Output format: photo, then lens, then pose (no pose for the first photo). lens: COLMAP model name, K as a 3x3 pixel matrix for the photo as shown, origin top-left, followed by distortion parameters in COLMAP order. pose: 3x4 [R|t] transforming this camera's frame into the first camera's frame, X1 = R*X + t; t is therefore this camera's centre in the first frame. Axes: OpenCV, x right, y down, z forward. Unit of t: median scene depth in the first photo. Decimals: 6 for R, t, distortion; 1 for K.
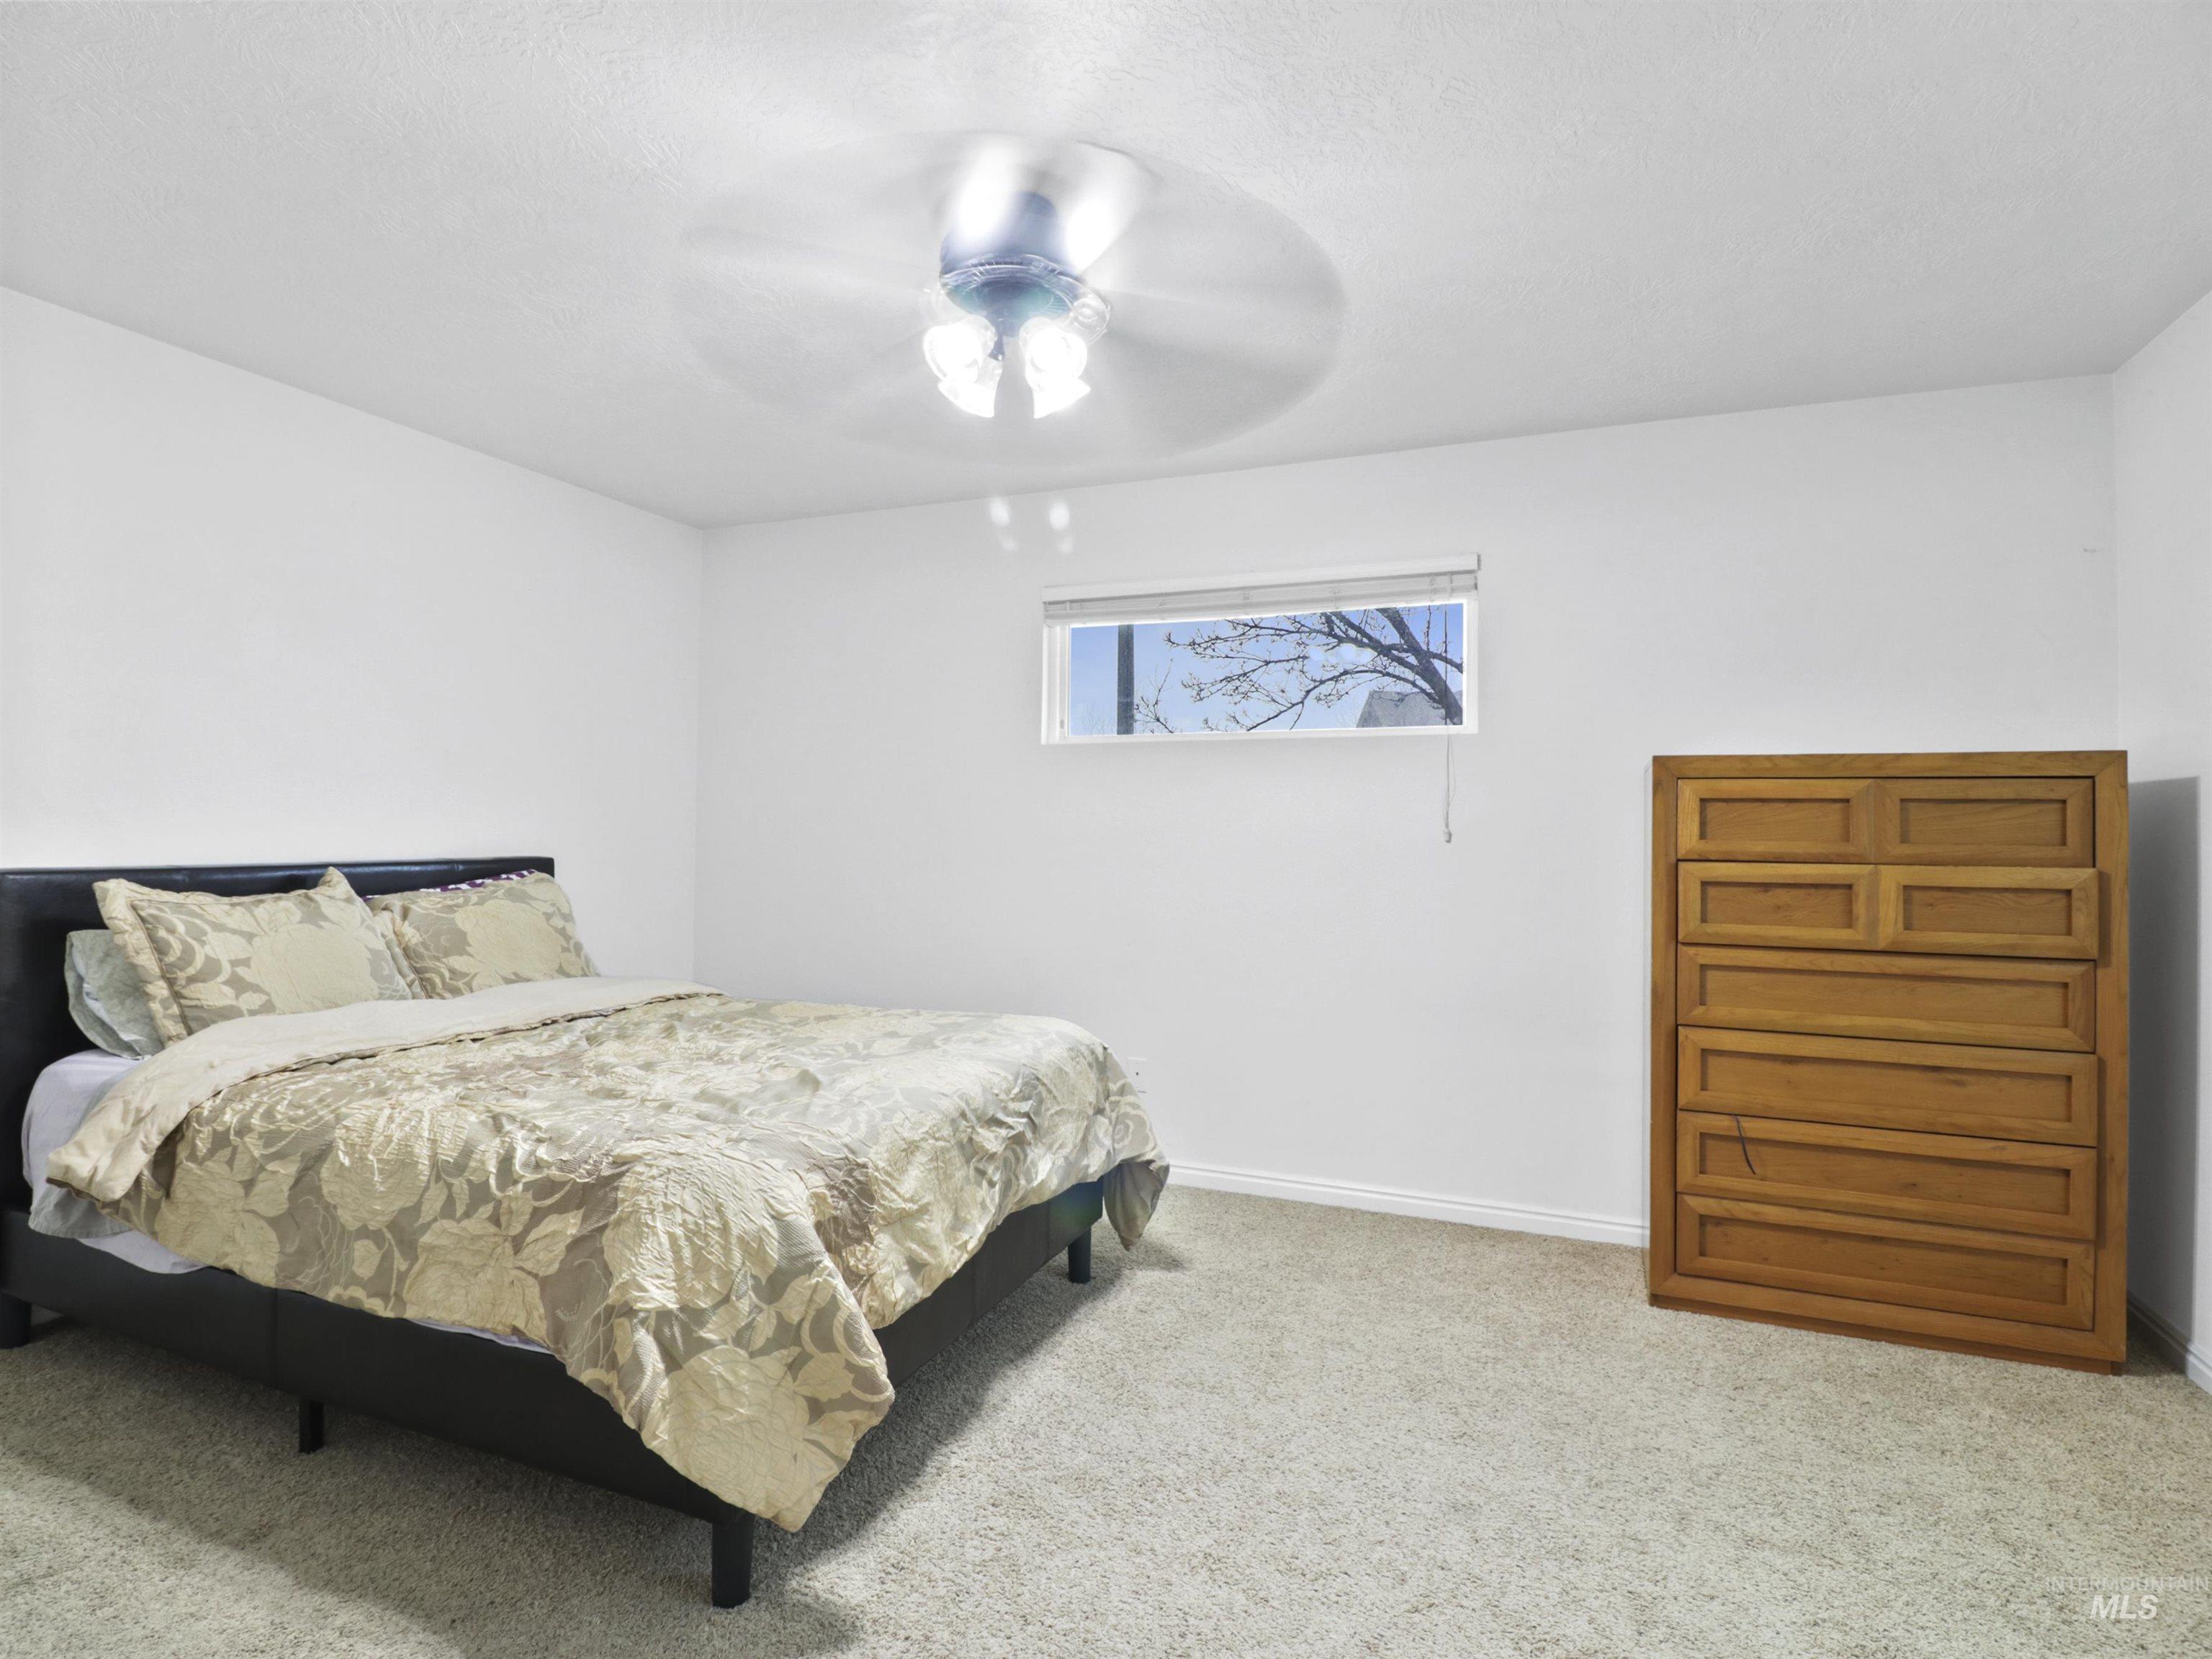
lens RADIAL K [[1154.4, 0, 1067.5], [0, 1154.4, 812.3], [0, 0, 1]] dist [0.002875, -0.014675]
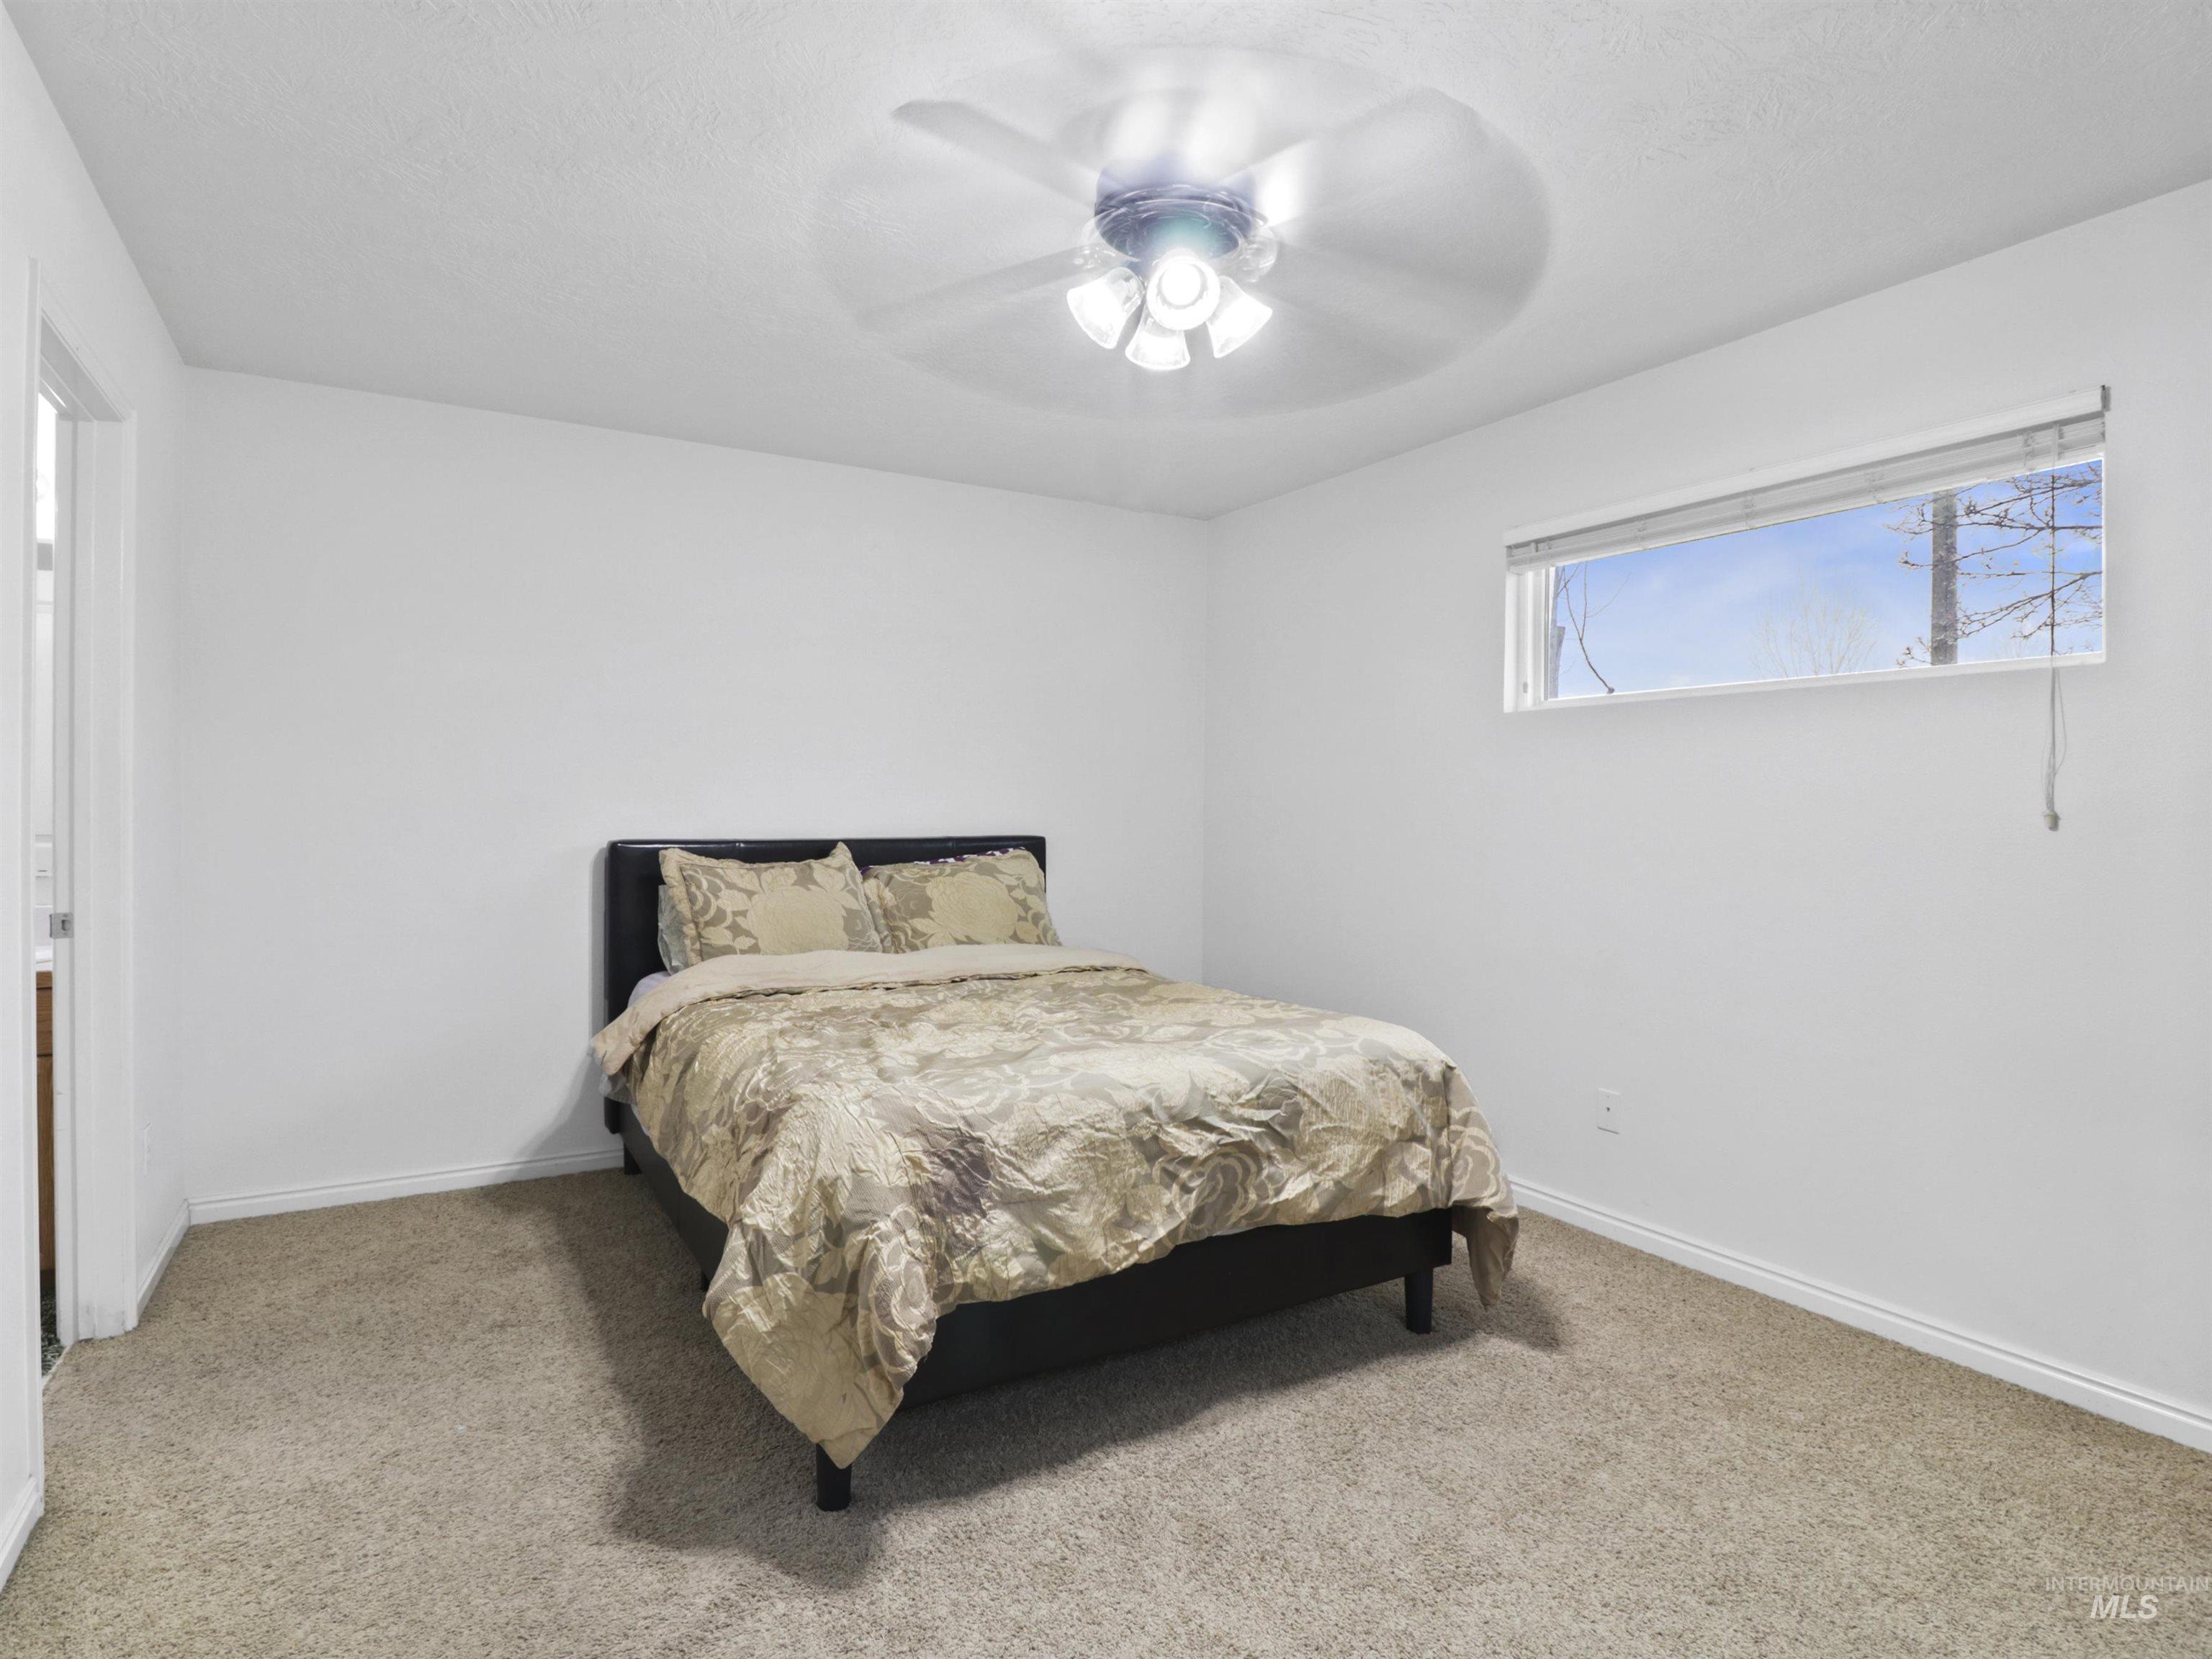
lens RADIAL K [[1154.4, 0, 1067.5], [0, 1154.4, 812.3], [0, 0, 1]] dist [0.002875, -0.014675]
pose [[0.795358, -0.000923, -0.606139, 0.404135], [0.010382, 0.999873, 0.012101, 0.002951], [0.606051, -0.015918, 0.795266, 0.188939]]
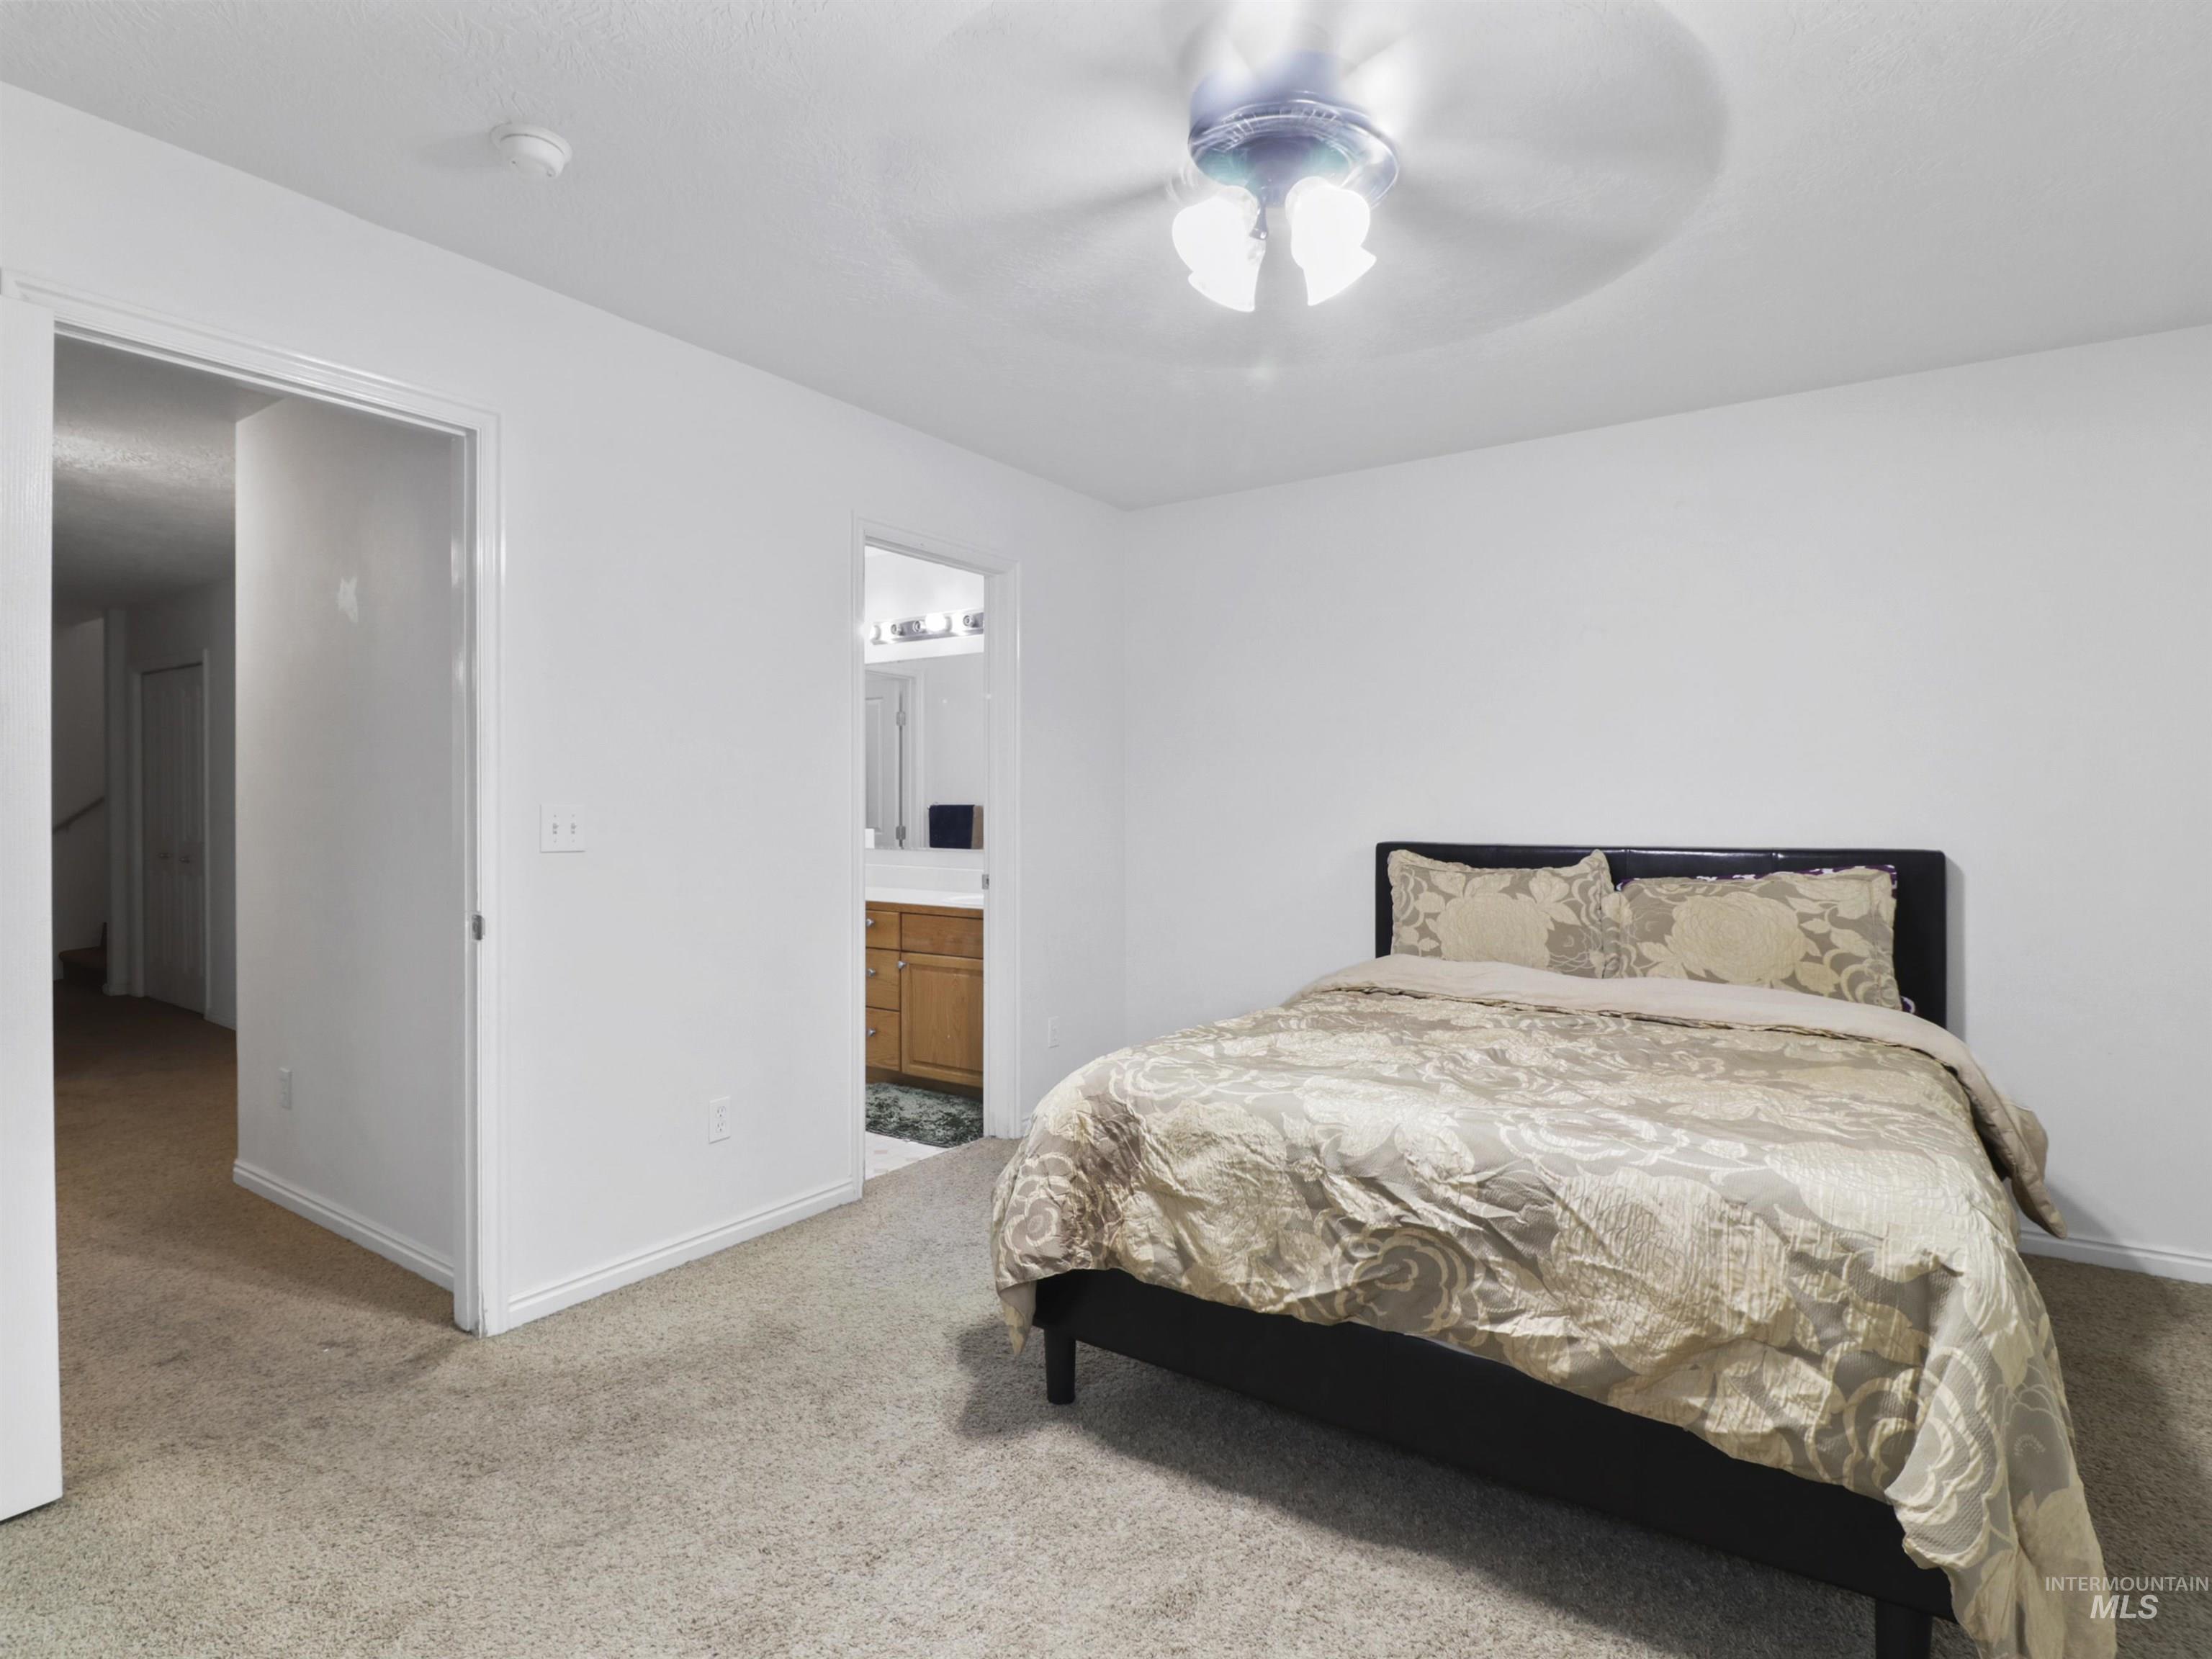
lens RADIAL K [[1154.4, 0, 1067.5], [0, 1154.4, 812.3], [0, 0, 1]] dist [0.002875, -0.014675]
pose [[-0.216194, -0.008224, -0.976316, 0.709598], [0.010069, 0.999893, -0.010653, 0.023026], [0.976298, -0.012134, -0.216088, 0.933642]]
